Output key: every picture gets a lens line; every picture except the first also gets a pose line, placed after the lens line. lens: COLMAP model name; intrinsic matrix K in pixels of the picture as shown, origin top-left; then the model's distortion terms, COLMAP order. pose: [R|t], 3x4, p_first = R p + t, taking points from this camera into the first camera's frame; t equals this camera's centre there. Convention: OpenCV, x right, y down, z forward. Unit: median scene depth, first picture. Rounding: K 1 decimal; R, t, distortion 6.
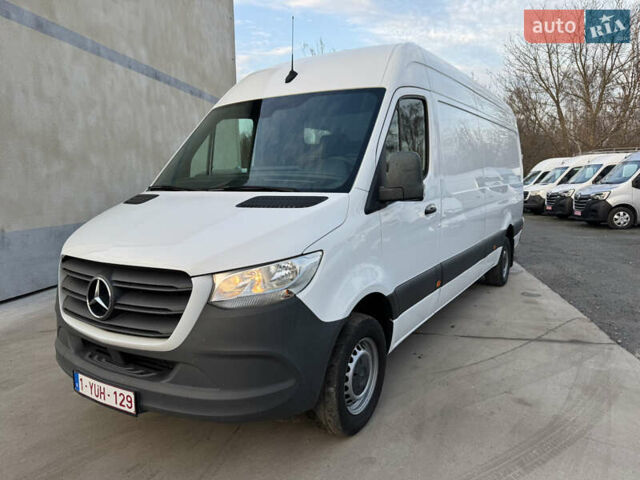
lens RADIAL K [[464.9, 0, 320.0], [0, 464.9, 240.0], [0, 0, 1]] dist [0.039070, -0.035016]
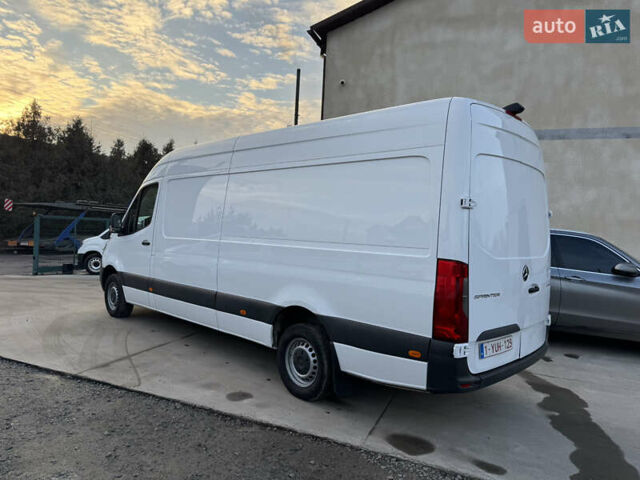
lens RADIAL K [[464.9, 0, 320.0], [0, 464.9, 240.0], [0, 0, 1]] dist [0.039070, -0.035016]
pose [[-0.229612, 0.030077, -0.972817, 0.779562], [-0.166185, 0.983633, 0.069636, -0.132969], [0.958989, 0.177657, -0.220856, 0.865858]]
